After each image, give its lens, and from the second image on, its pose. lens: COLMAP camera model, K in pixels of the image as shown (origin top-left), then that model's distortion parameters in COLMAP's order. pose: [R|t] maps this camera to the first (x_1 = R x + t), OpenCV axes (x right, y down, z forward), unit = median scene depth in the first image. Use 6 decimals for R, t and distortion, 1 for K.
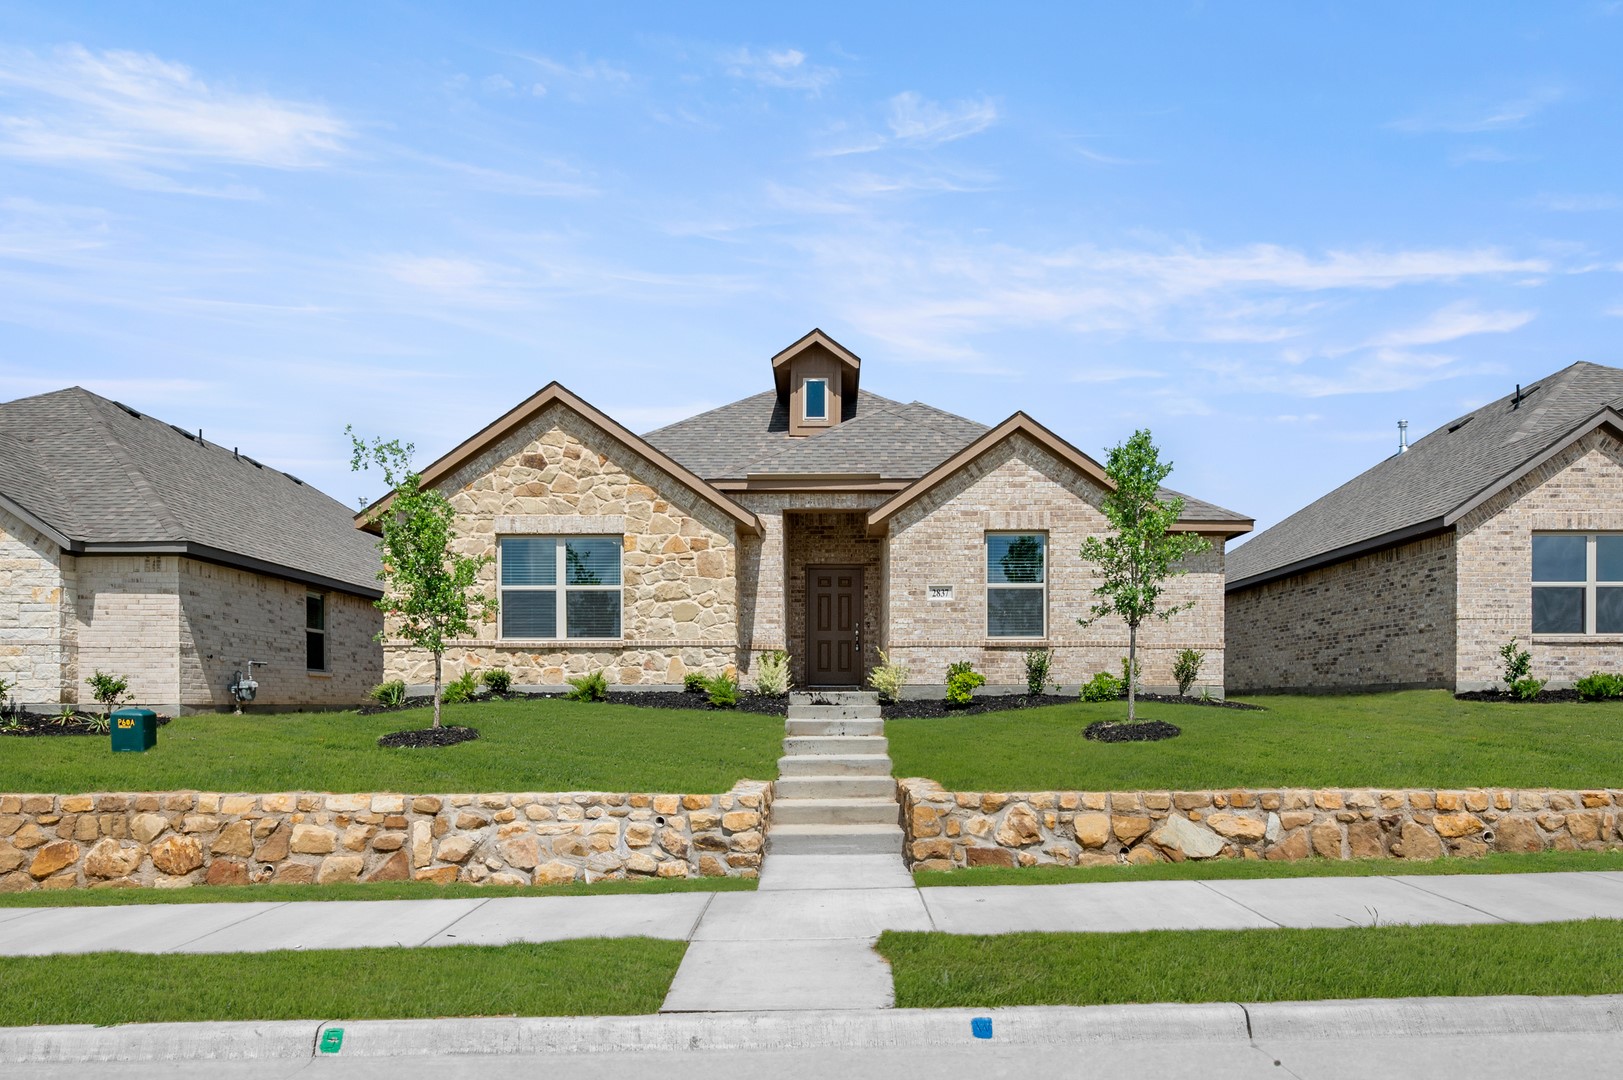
lens RADIAL K [[719.6, 0, 810.9], [0, 719.6, 546.5], [0, 0, 1]] dist [0.000056, 0.000220]
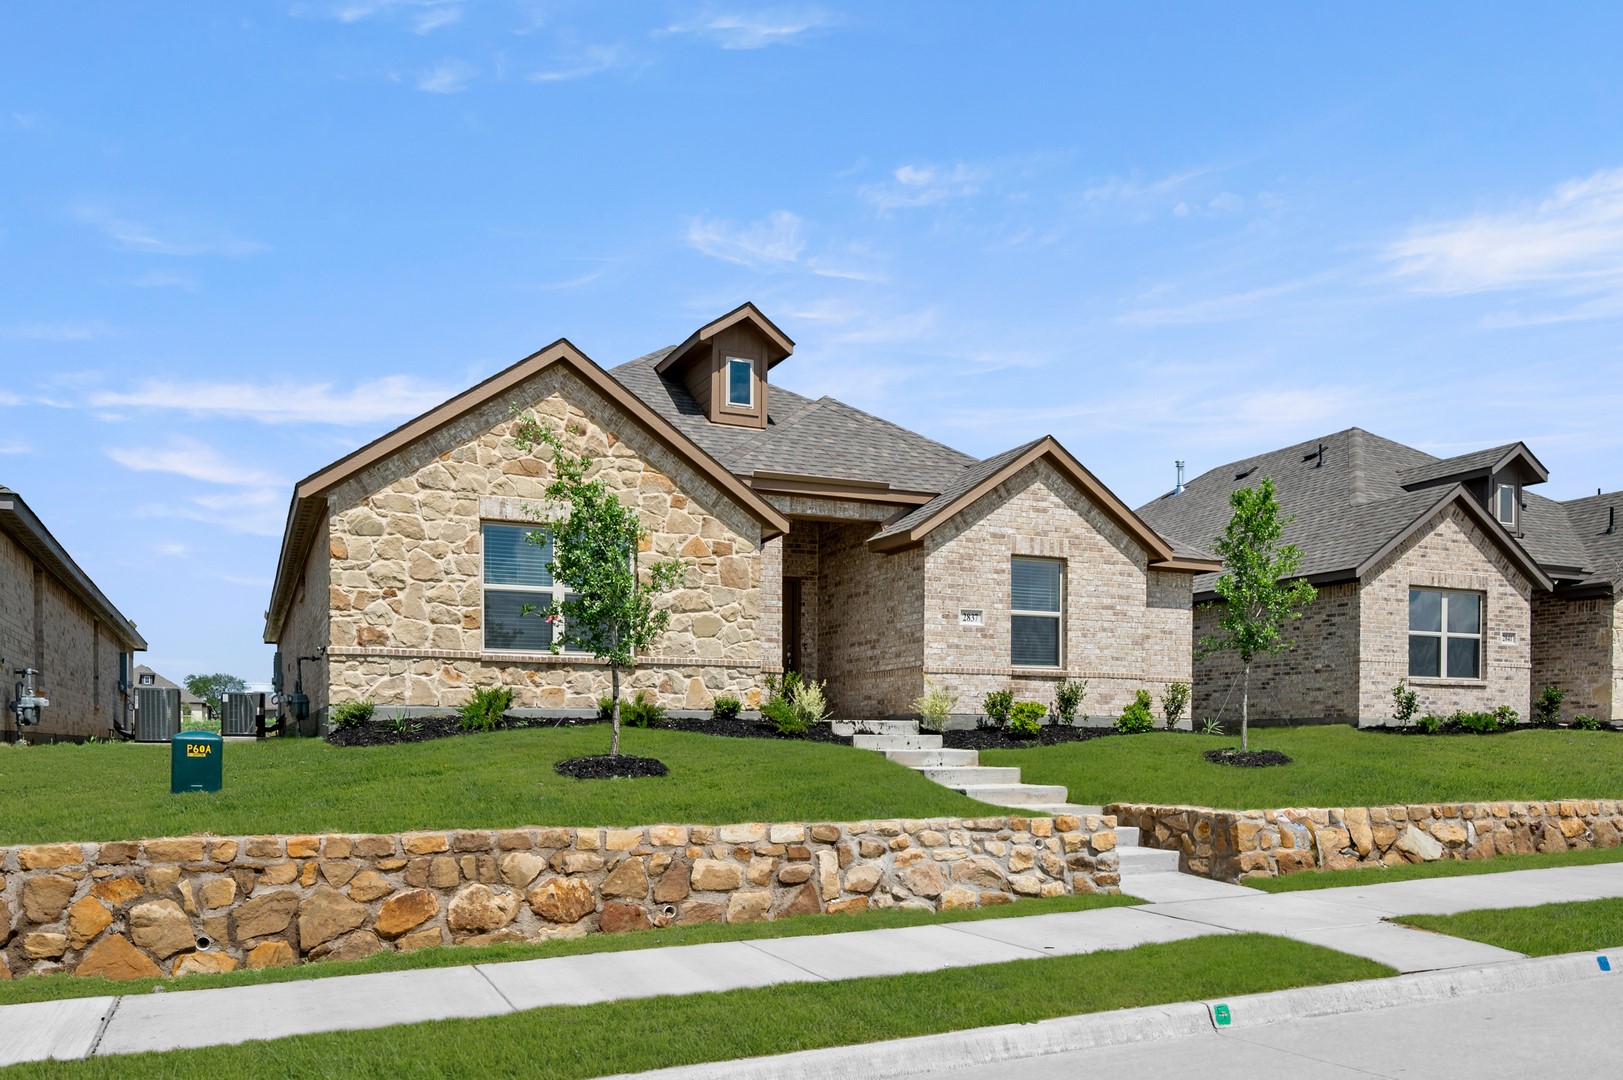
lens RADIAL K [[859.8, 0, 809.9], [0, 859.8, 544.8], [0, 0, 1]] dist [0.002319, -0.001065]
pose [[0.952688, 0.070813, 0.295587, -0.628066], [-0.068637, 0.997484, -0.017746, 0.005960], [-0.296100, -0.003382, 0.955151, -0.036399]]
